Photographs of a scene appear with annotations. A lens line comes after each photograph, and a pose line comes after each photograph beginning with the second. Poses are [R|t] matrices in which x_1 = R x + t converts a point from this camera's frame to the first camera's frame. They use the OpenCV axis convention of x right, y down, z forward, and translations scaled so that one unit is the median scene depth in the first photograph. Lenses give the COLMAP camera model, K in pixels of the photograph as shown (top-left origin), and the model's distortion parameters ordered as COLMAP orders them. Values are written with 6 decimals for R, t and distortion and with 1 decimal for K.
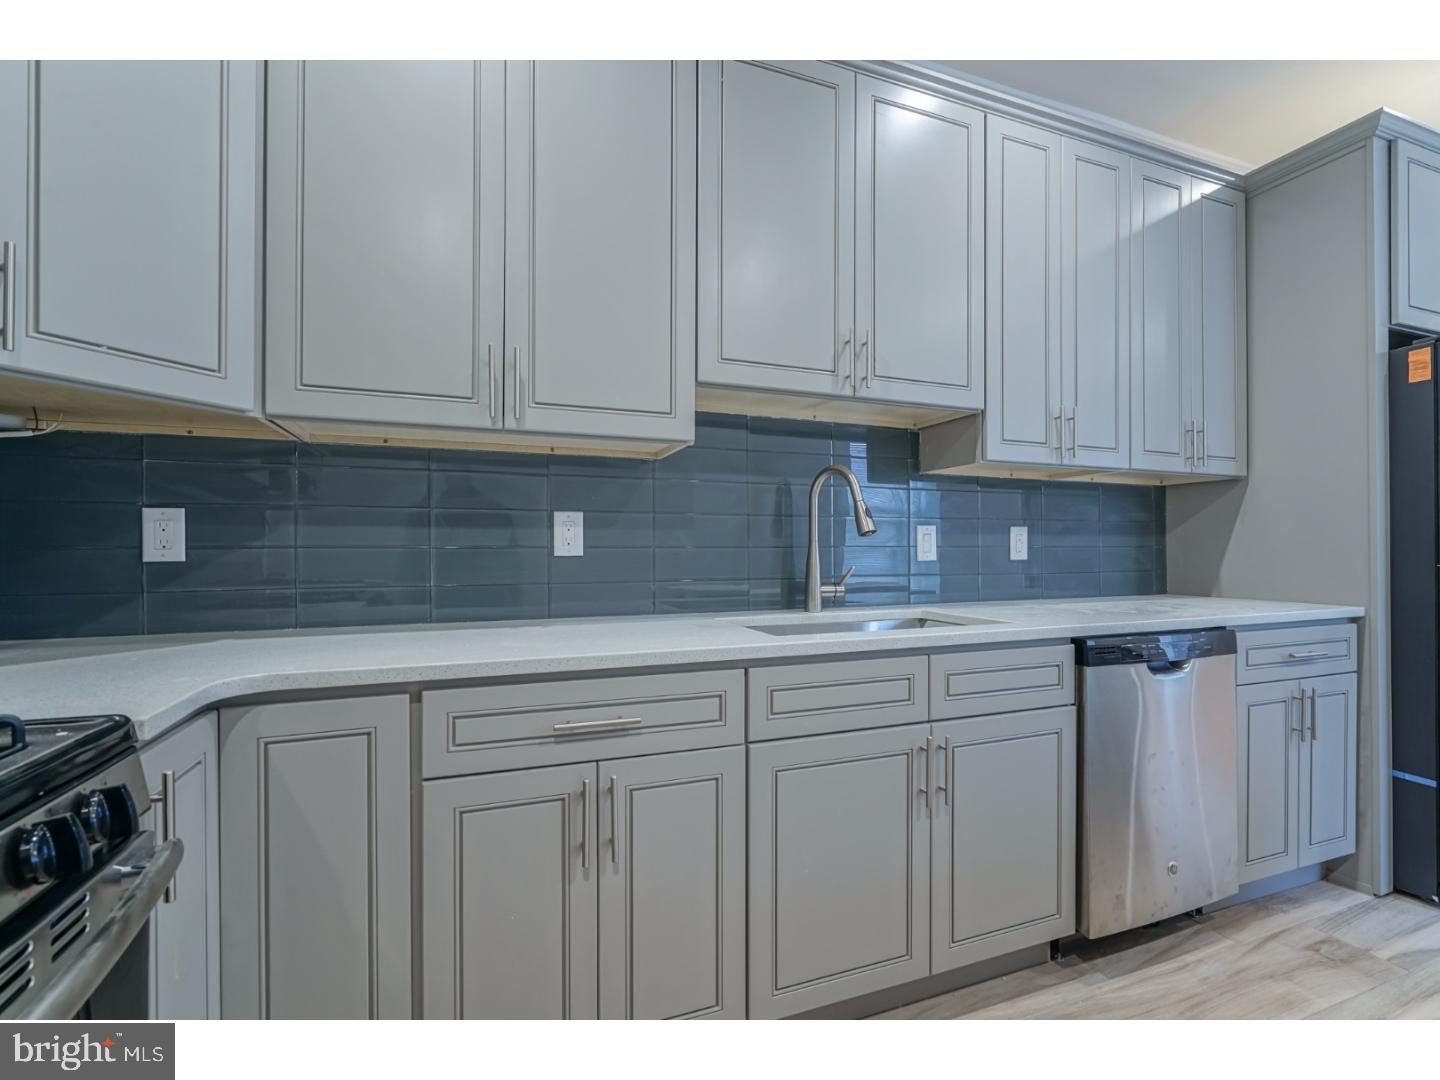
lens RADIAL K [[614.8, 0, 710.9], [0, 614.8, 549.5], [0, 0, 1]] dist [-0.012575, -0.000445]
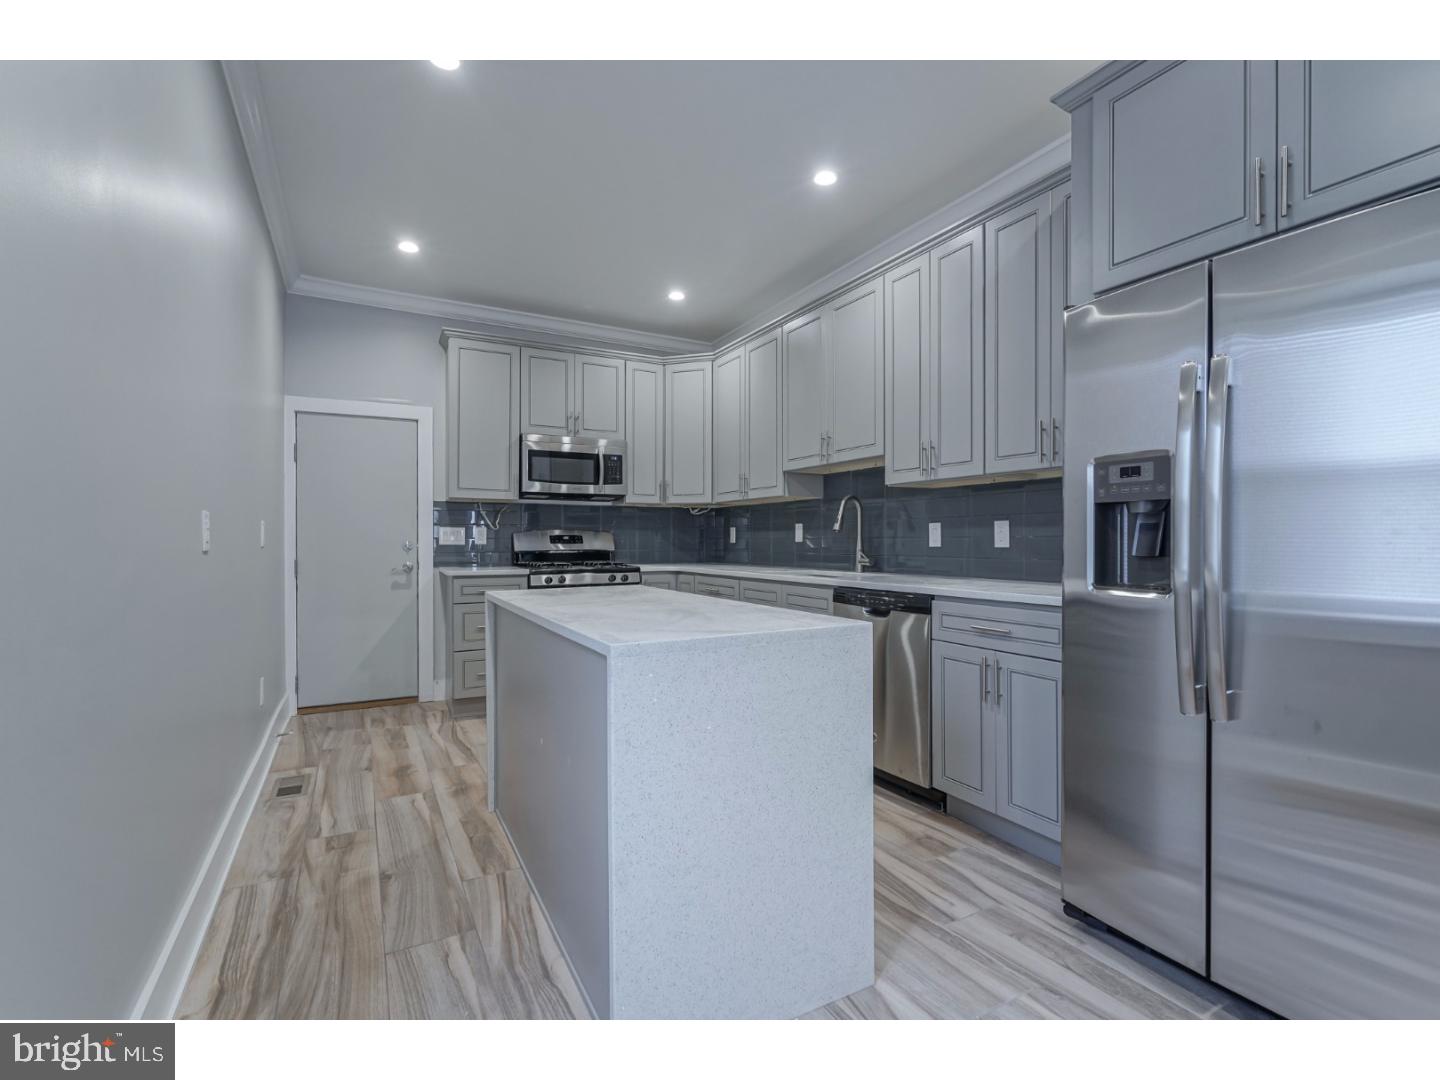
lens RADIAL K [[655.1, 0, 753.5], [0, 655.1, 536.2], [0, 0, 1]] dist [-0.003506, 0.001213]
pose [[0.203517, -0.005687, -0.979055, 2.263643], [0.001918, 0.999984, -0.005410, 0.000771], [0.979070, -0.000777, 0.203524, 0.311981]]
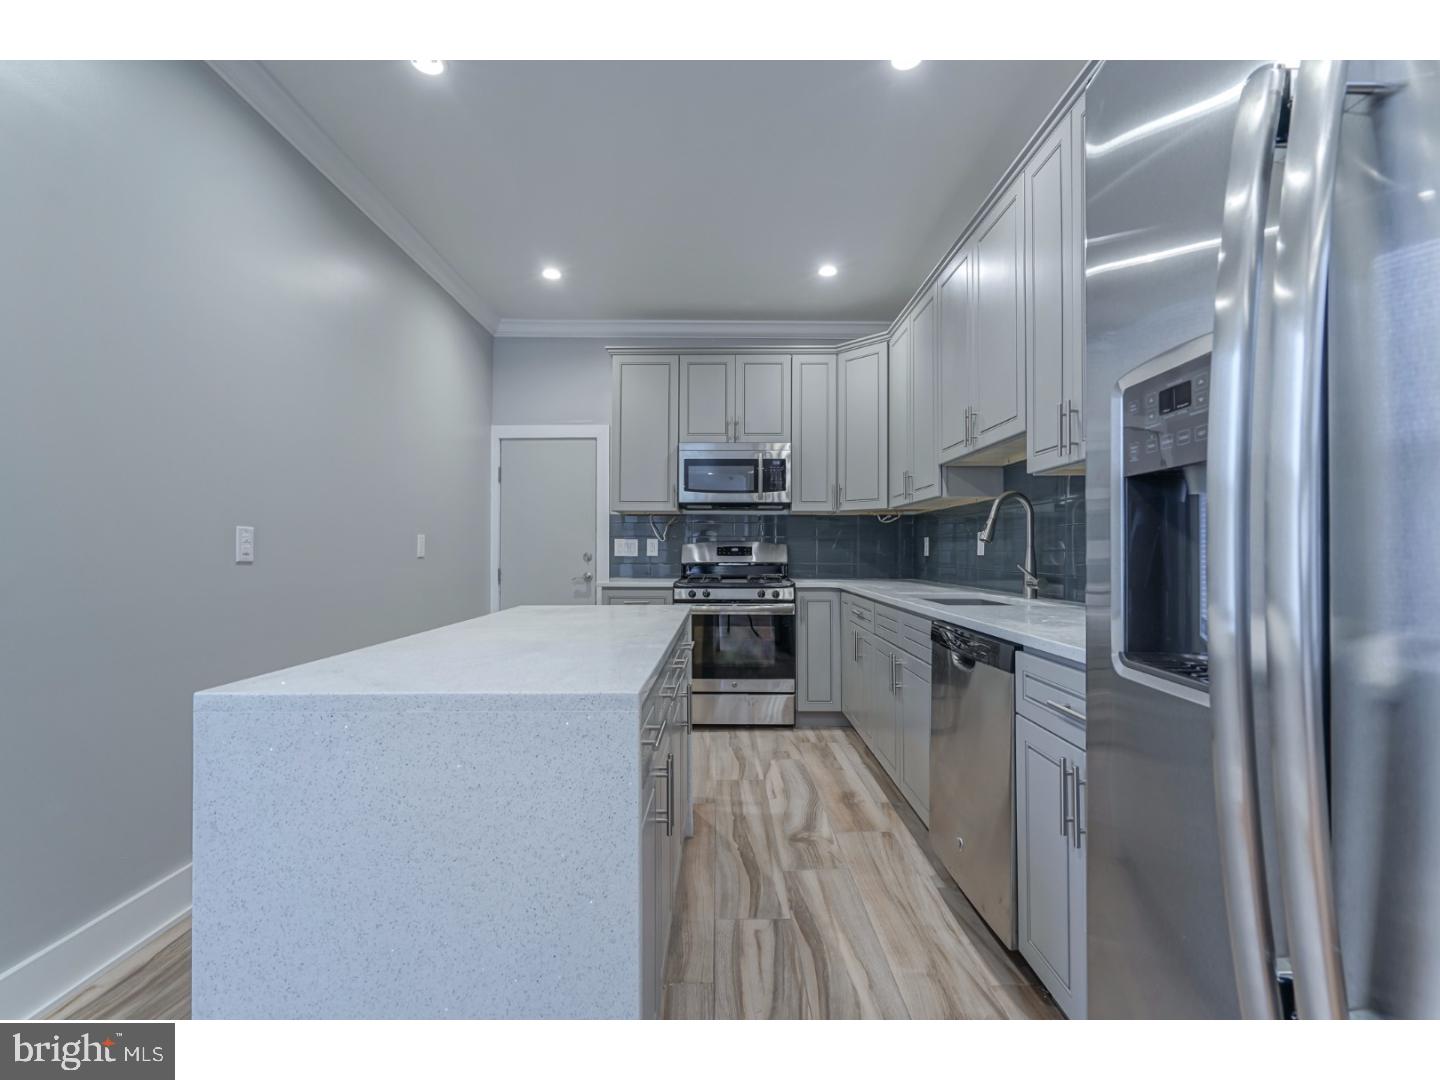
lens RADIAL K [[655.1, 0, 747.6], [0, 655.1, 538.4], [0, 0, 1]] dist [-0.003506, 0.001213]
pose [[-0.302922, -0.018630, -0.952833, 1.895178], [-0.000824, 0.999814, -0.019286, -0.002991], [0.953015, -0.005057, -0.302880, 0.935516]]
